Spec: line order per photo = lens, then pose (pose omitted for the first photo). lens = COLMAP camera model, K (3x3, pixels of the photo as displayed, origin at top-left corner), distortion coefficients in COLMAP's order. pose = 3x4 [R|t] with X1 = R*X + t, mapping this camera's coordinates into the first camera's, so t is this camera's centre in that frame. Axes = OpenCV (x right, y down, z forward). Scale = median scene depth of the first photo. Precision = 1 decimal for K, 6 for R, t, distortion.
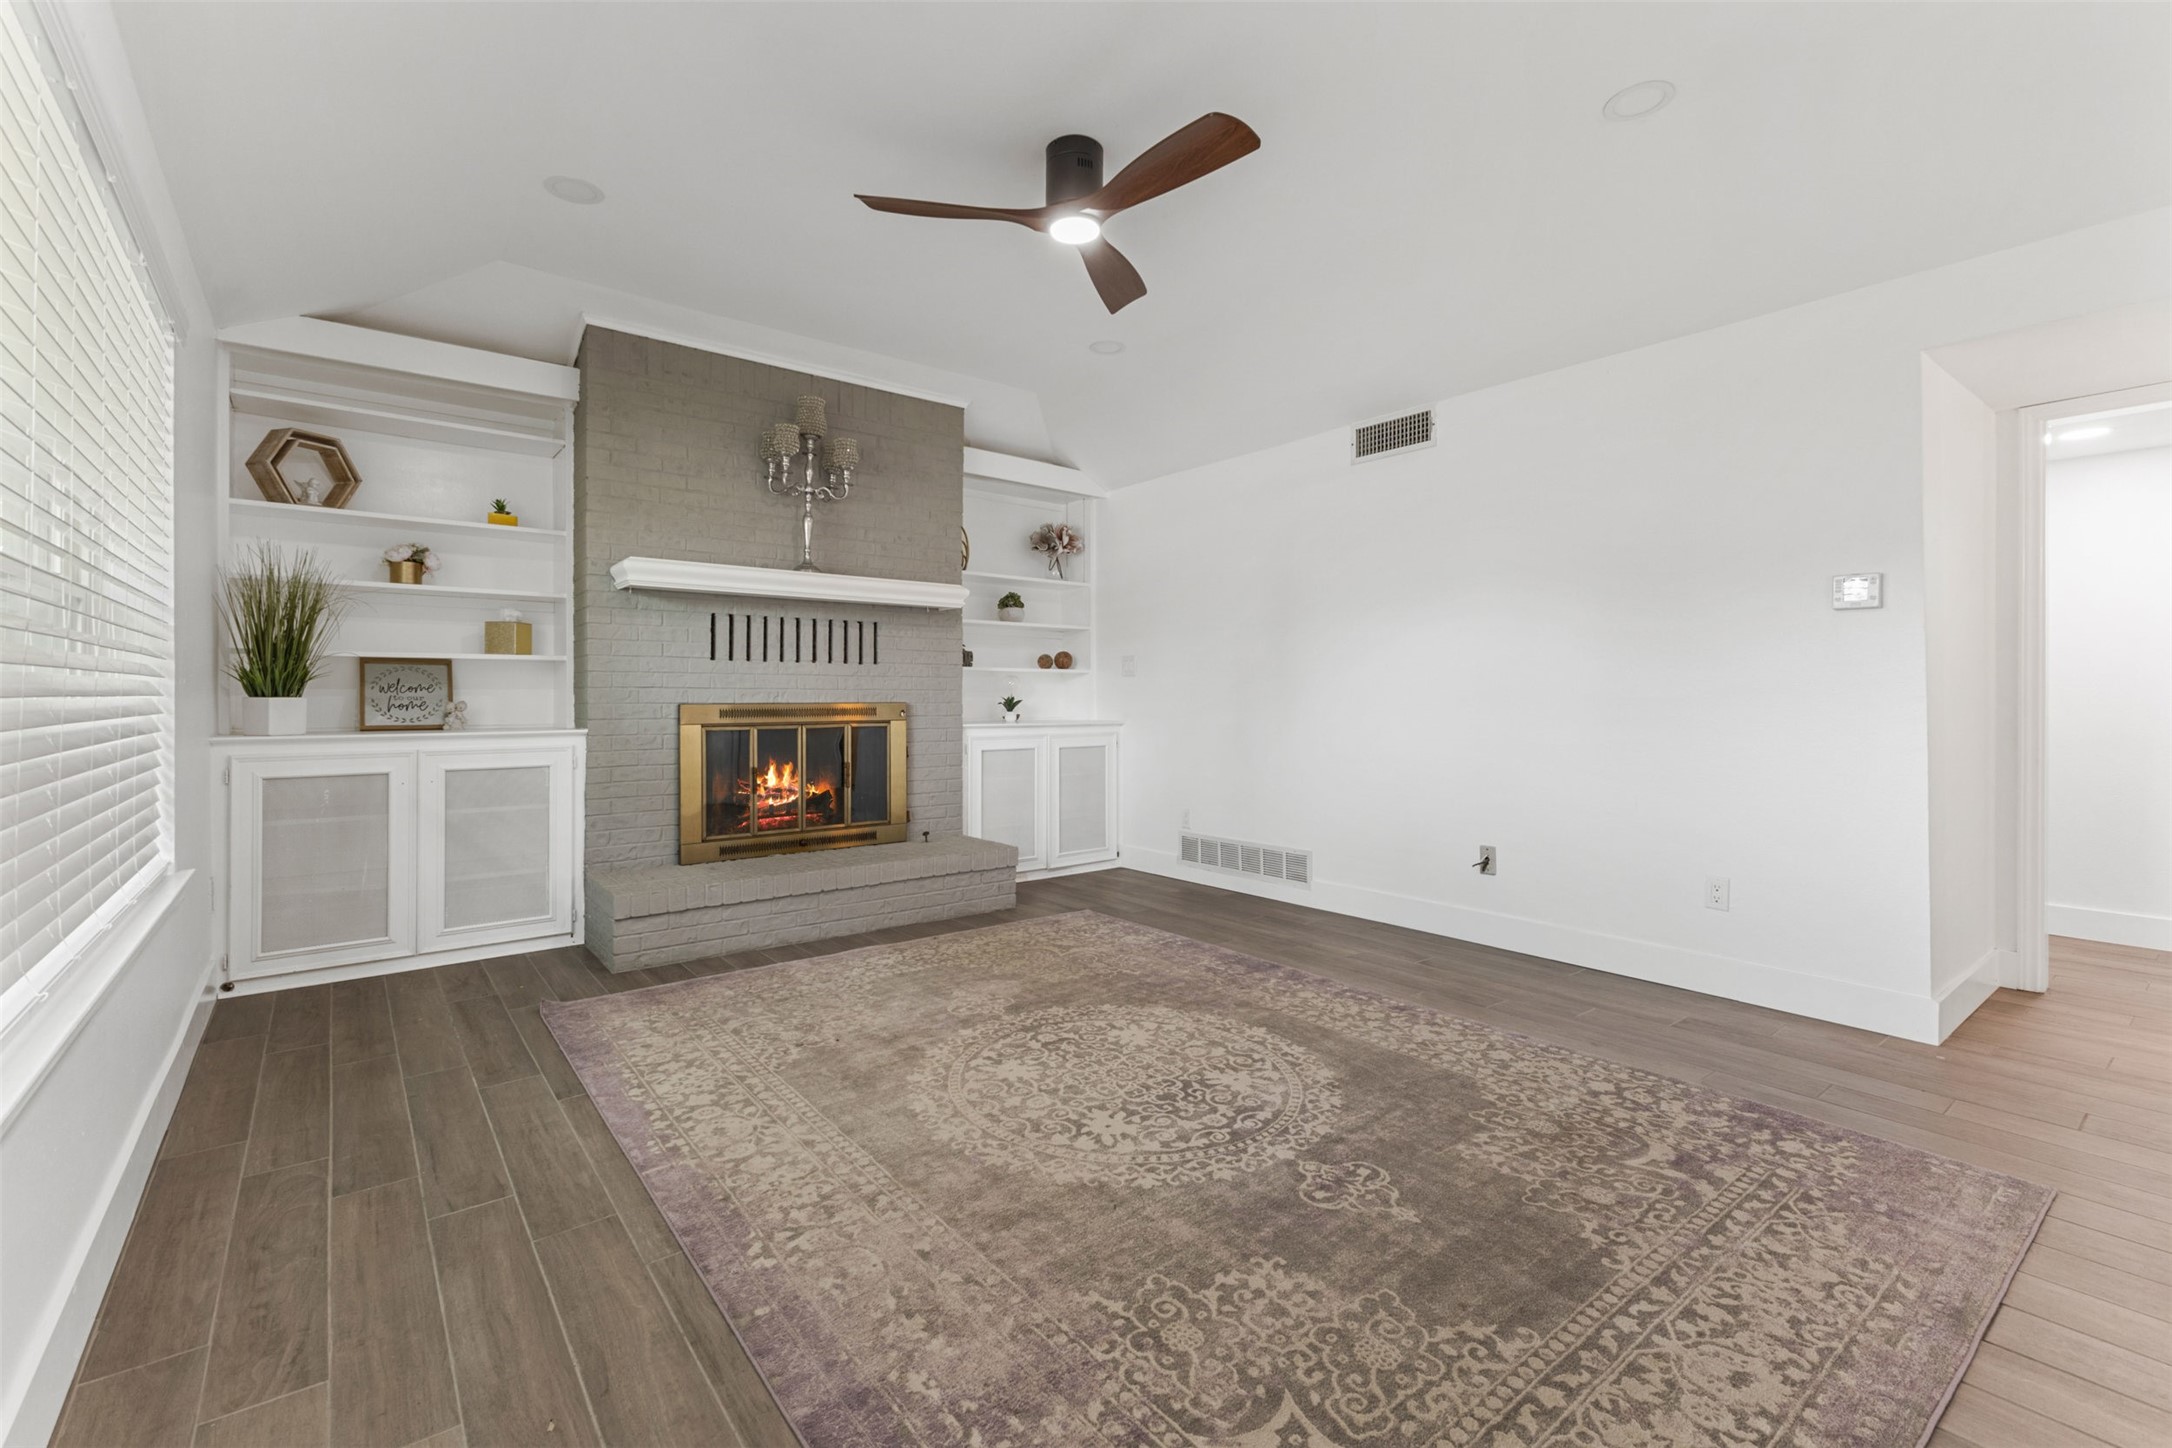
lens RADIAL K [[939.0, 0, 1096.6], [0, 939.0, 692.3], [0, 0, 1]] dist [0.006551, 0.000646]
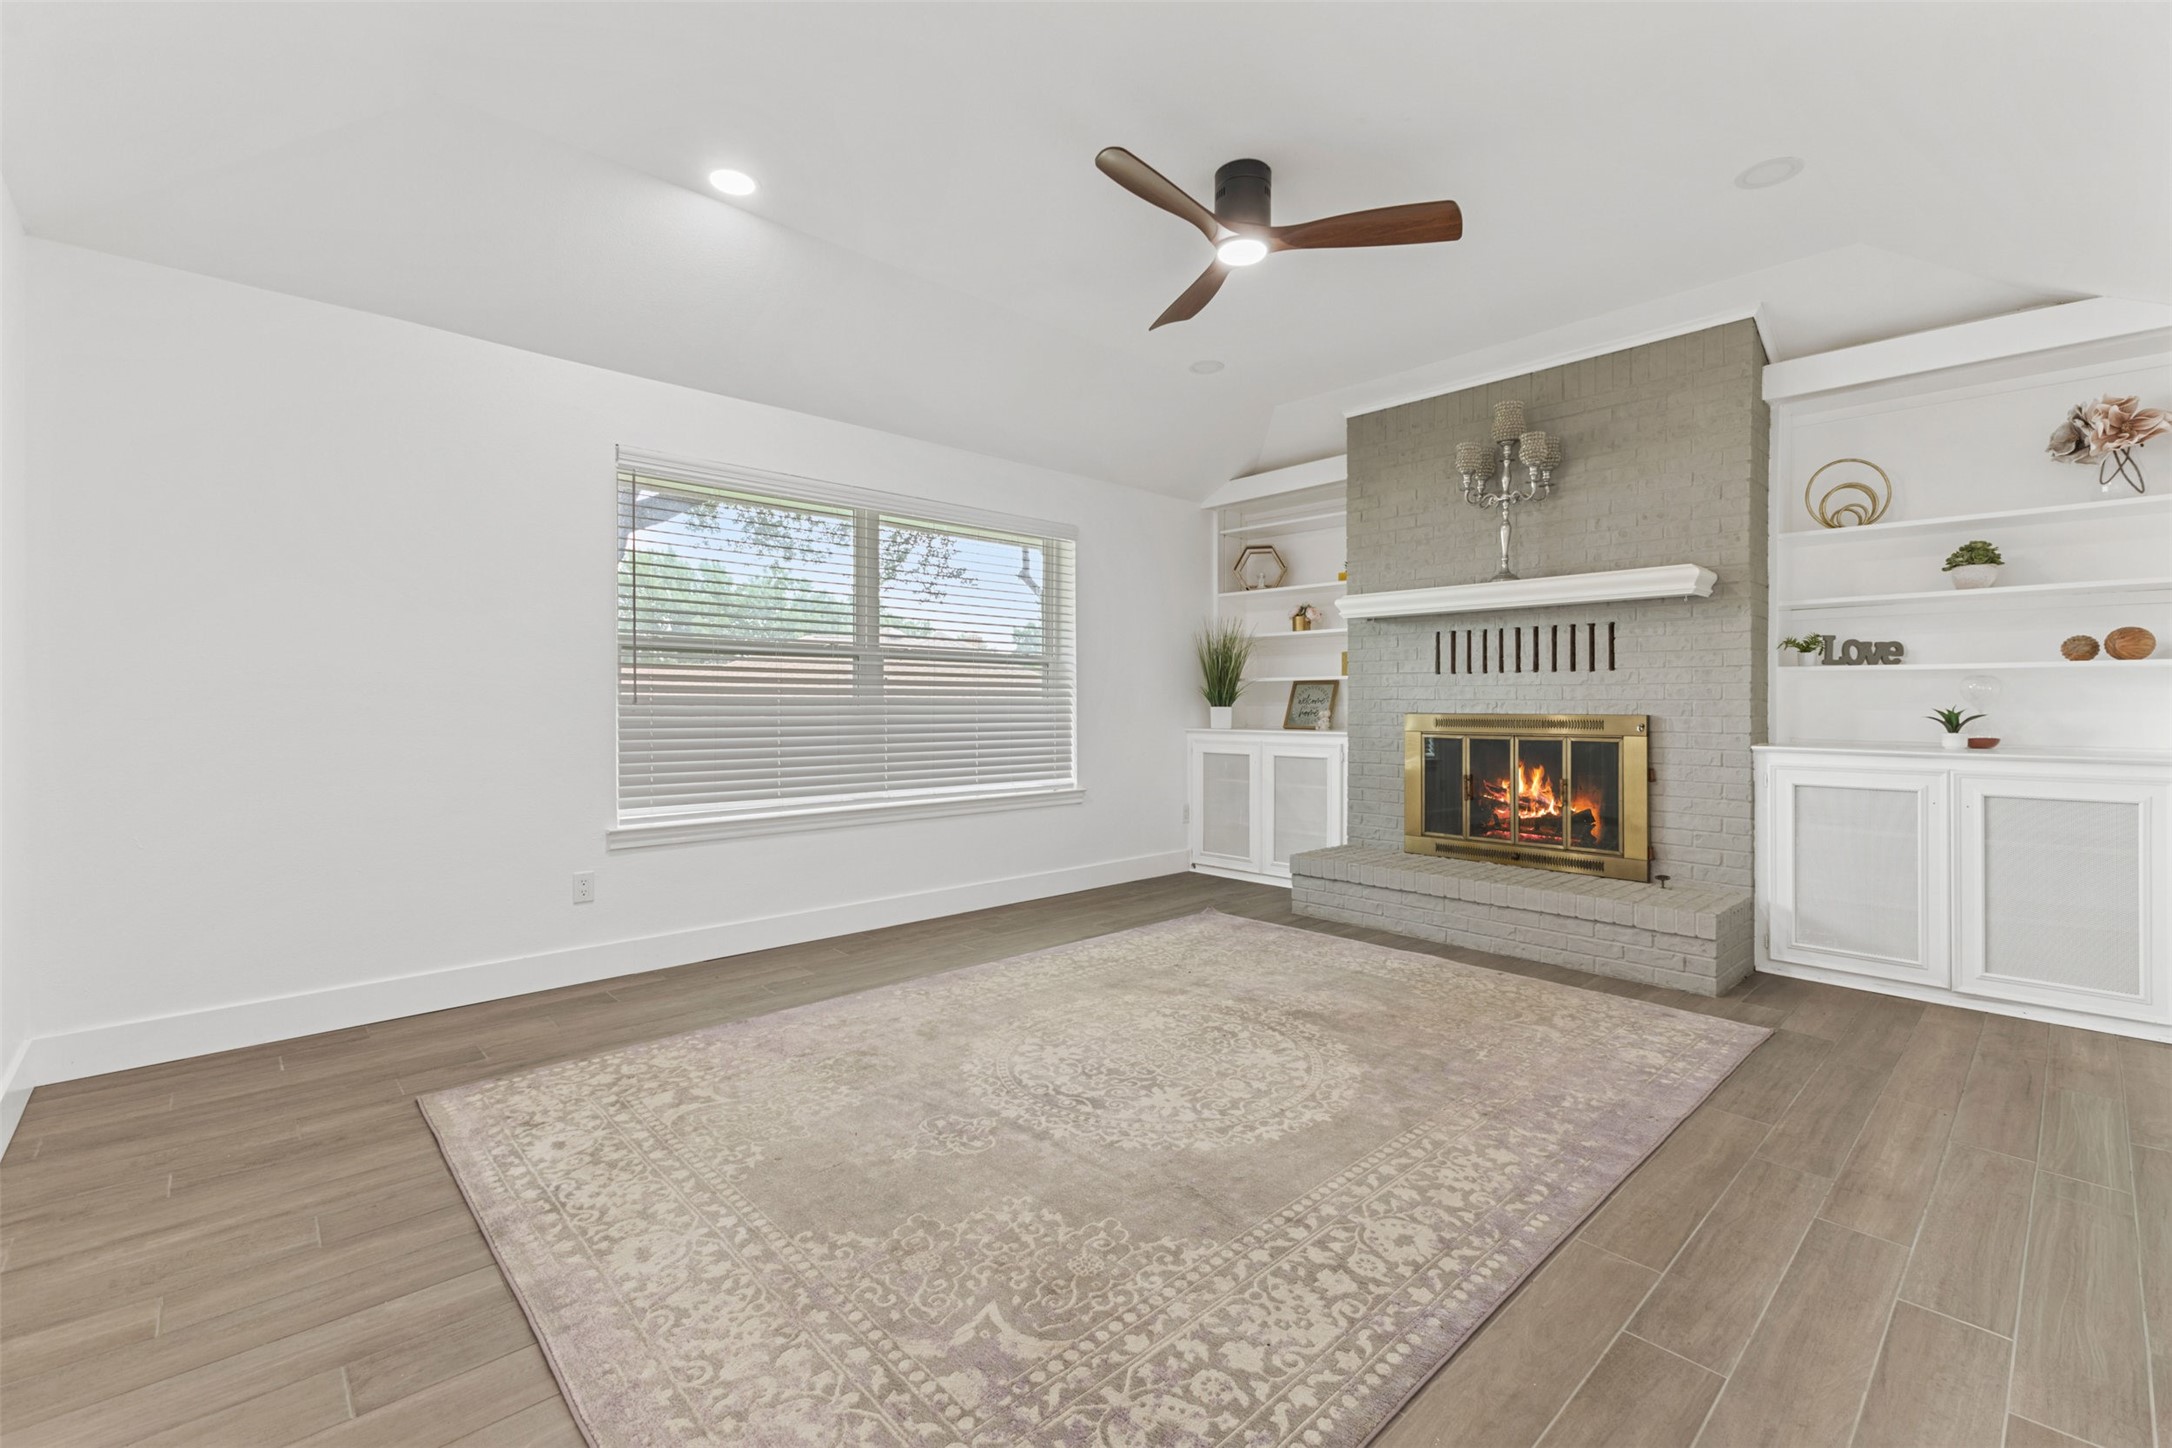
lens RADIAL K [[939.0, 0, 1089.9], [0, 939.0, 710.6], [0, 0, 1]] dist [0.006551, 0.000646]
pose [[0.081071, 0.007234, -0.996682, 0.912017], [0.001381, 0.999972, 0.007370, 0.000086], [0.996707, -0.001974, 0.081059, 0.690960]]
